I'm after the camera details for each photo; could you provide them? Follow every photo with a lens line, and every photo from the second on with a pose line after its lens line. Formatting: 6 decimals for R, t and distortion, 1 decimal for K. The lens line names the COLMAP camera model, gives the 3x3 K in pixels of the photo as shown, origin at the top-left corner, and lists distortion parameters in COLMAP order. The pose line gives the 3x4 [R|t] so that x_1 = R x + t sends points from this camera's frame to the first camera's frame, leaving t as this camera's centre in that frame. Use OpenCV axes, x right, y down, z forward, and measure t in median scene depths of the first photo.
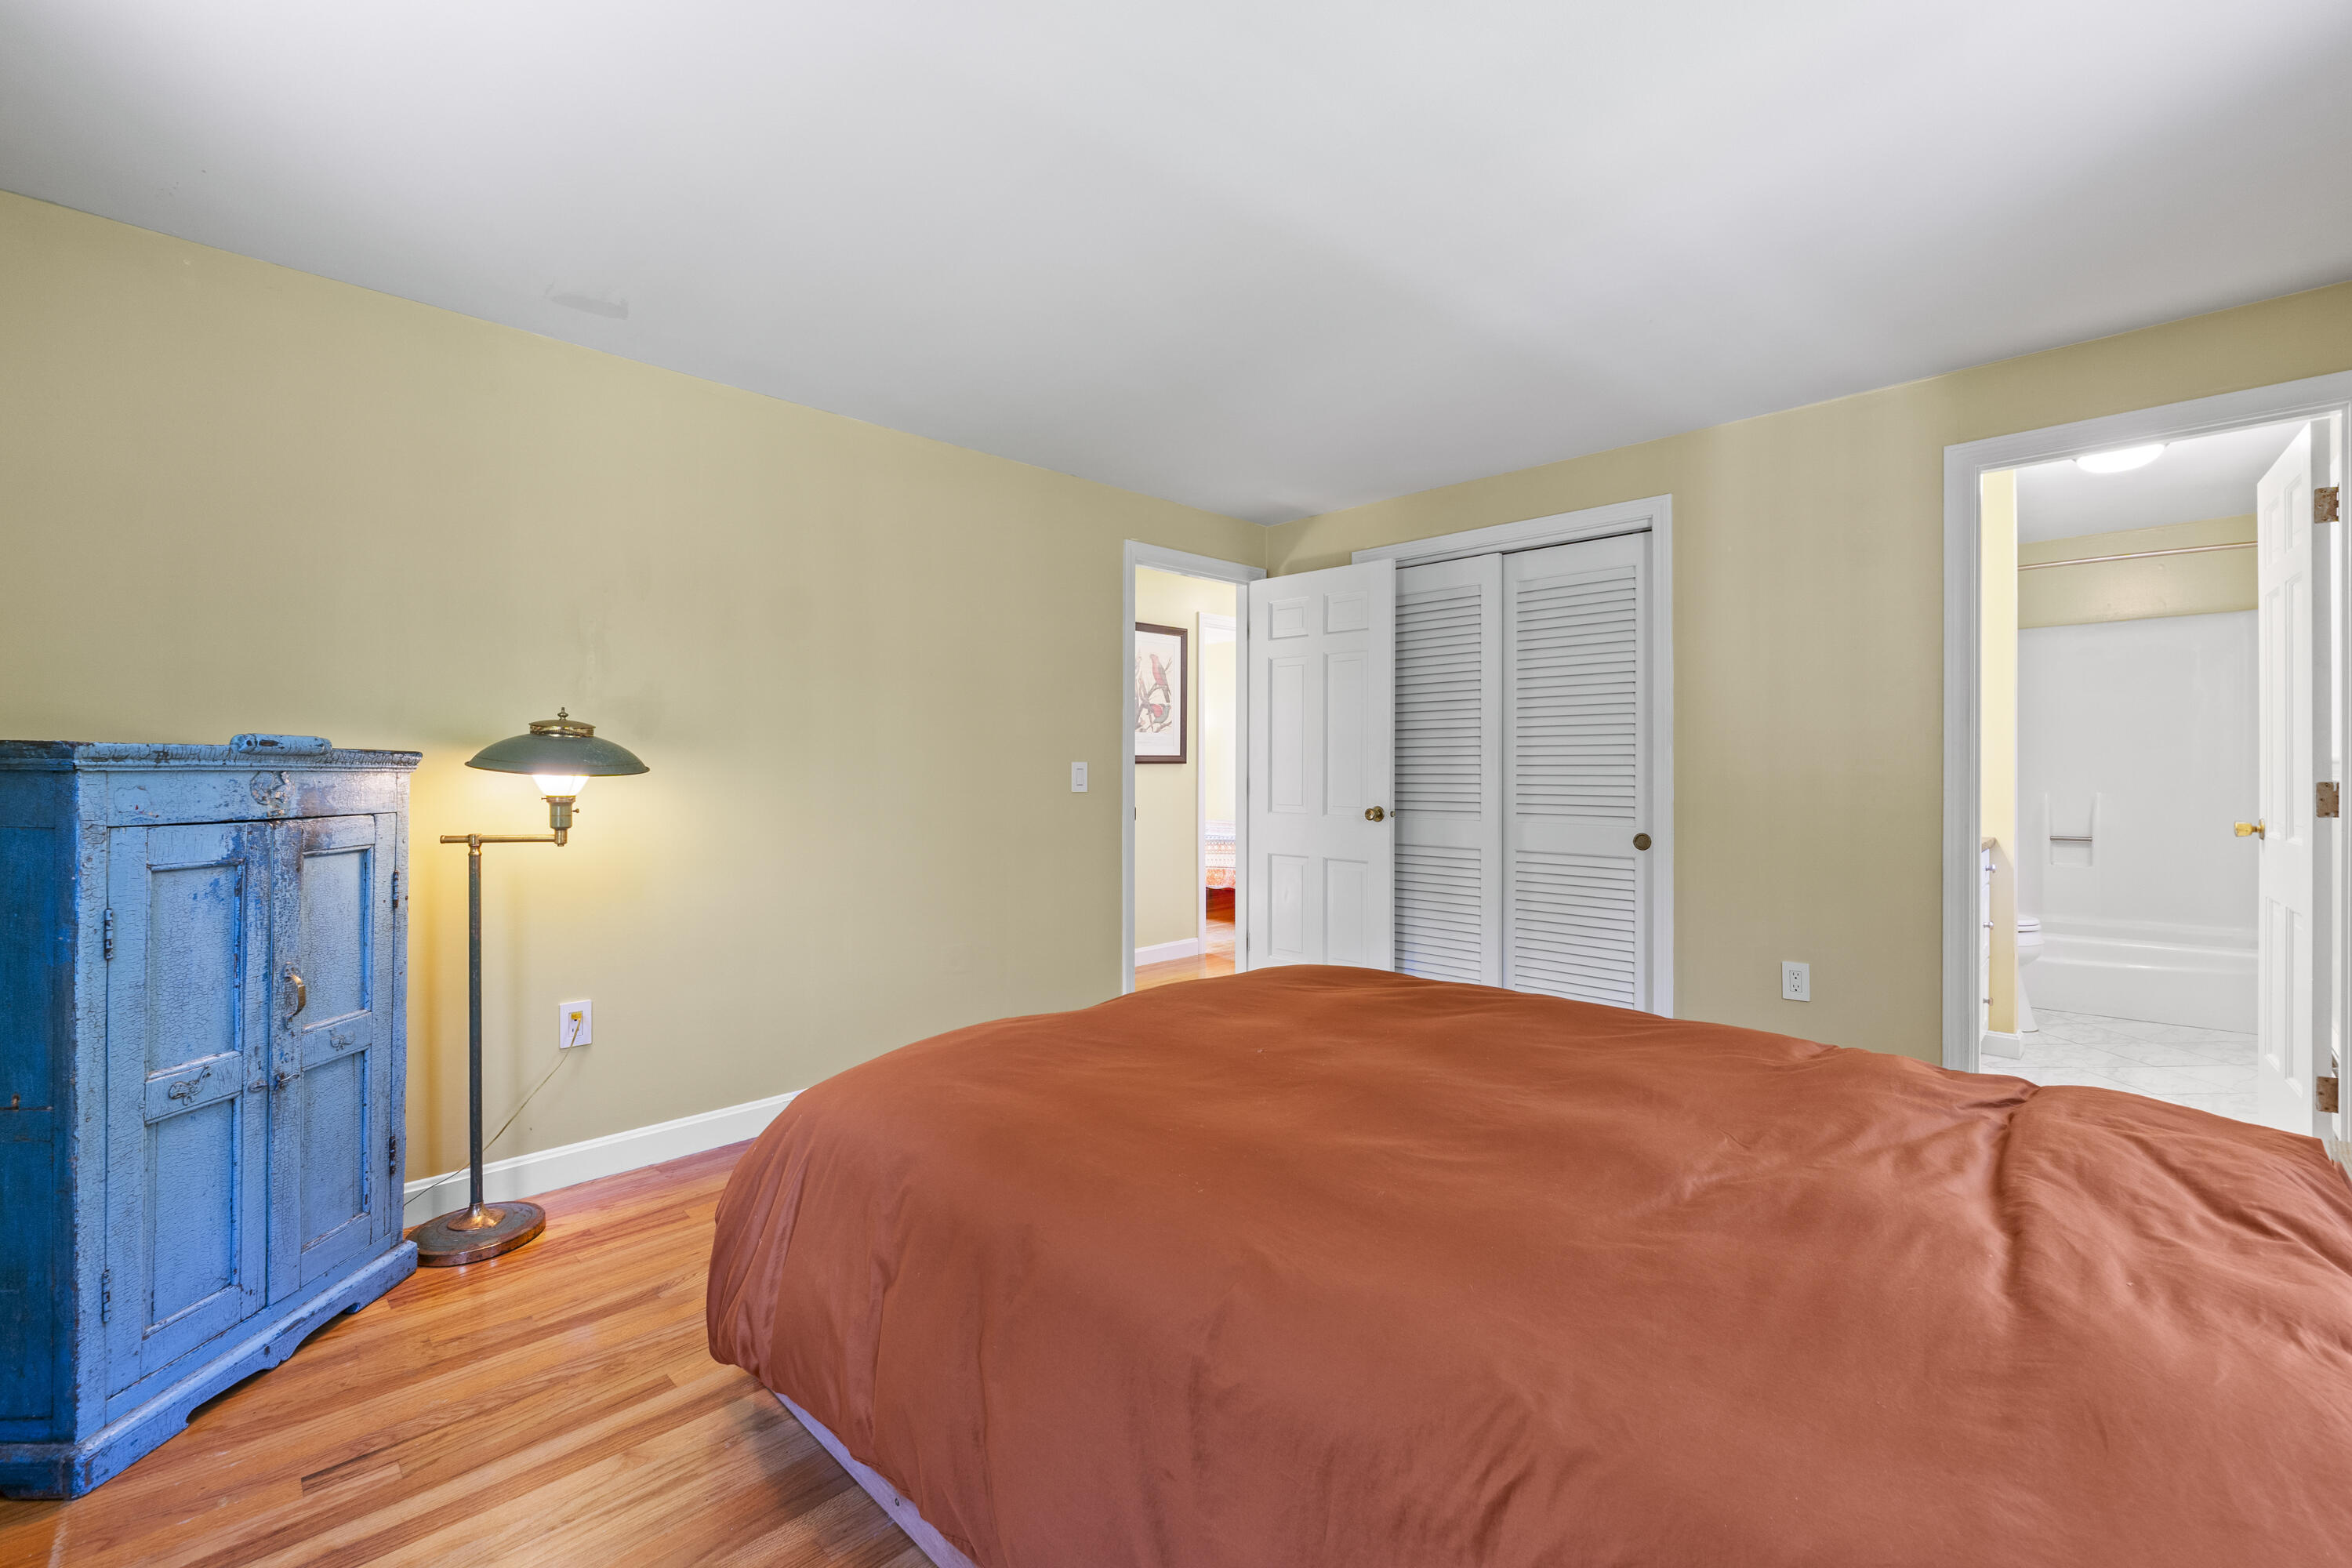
lens RADIAL K [[991.7, 0, 1178.7], [0, 991.7, 769.6], [0, 0, 1]] dist [-0.008002, 0.001326]
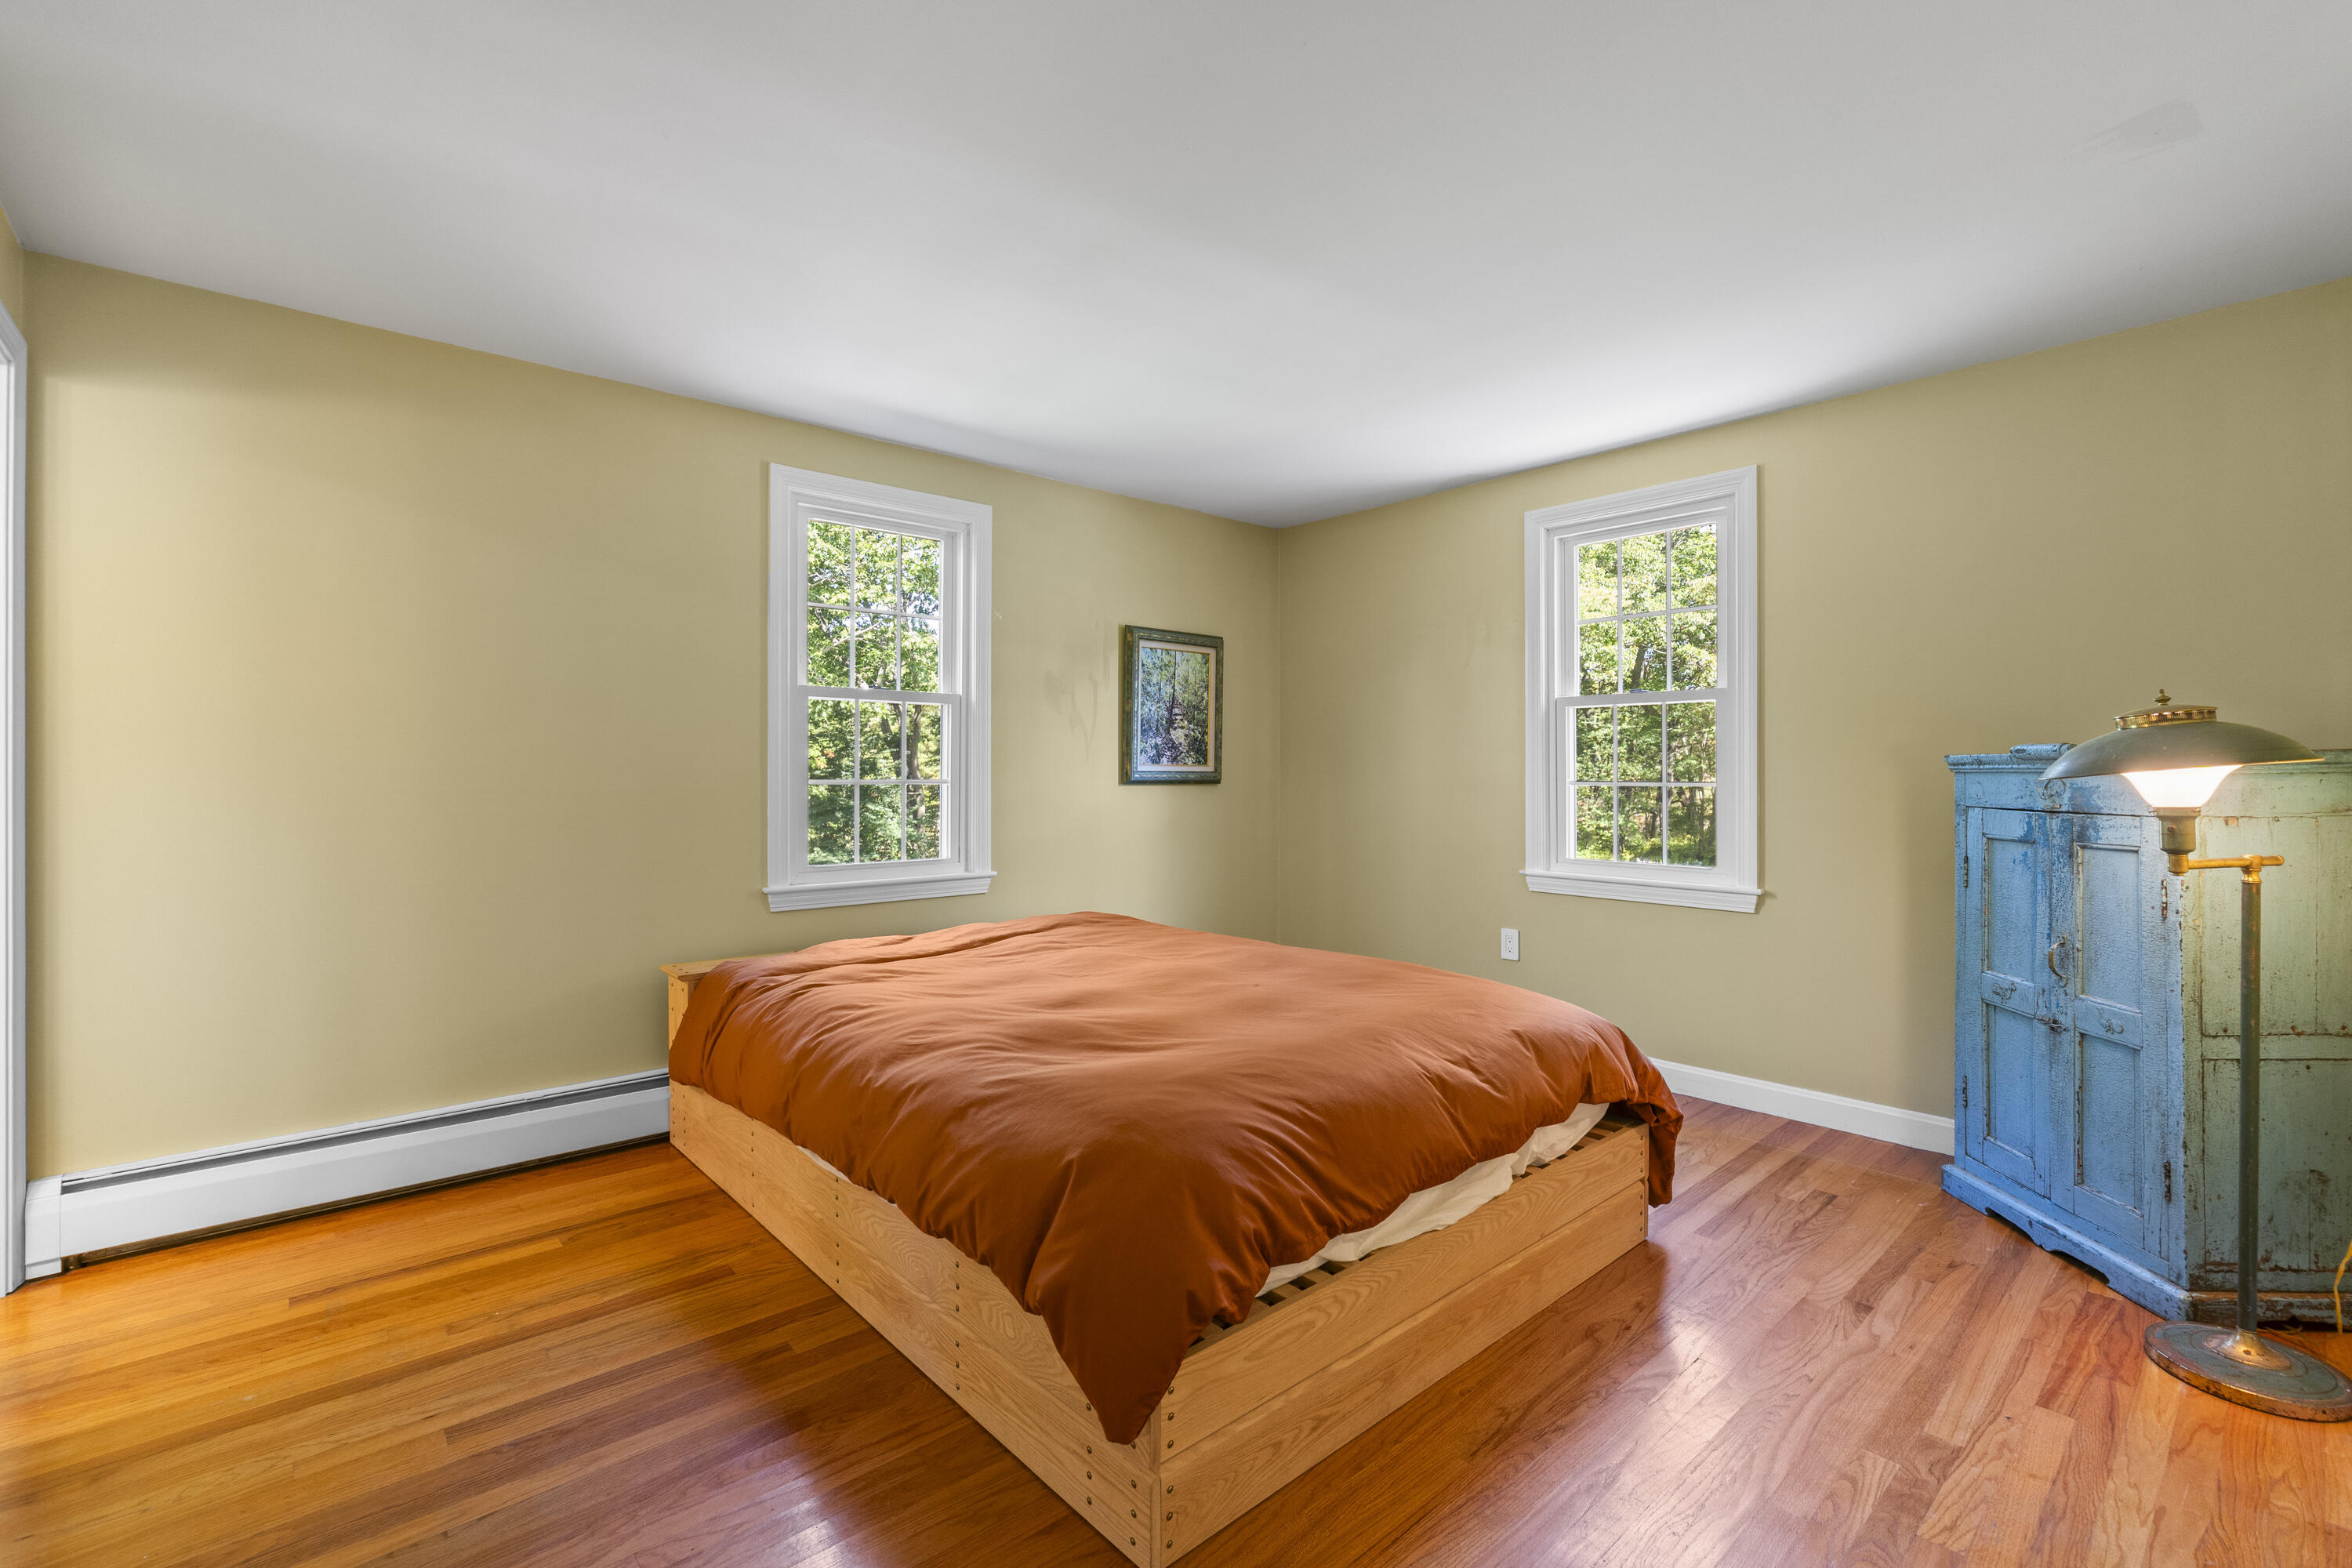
lens RADIAL K [[1045.3, 0, 1177.0], [0, 1045.3, 775.2], [0, 0, 1]] dist [0.000182, 0.000032]
pose [[-0.997498, -0.000741, 0.070691, 0.084507], [-0.000389, 0.999987, 0.004999, -0.001187], [-0.070694, 0.004959, -0.997486, 2.307143]]
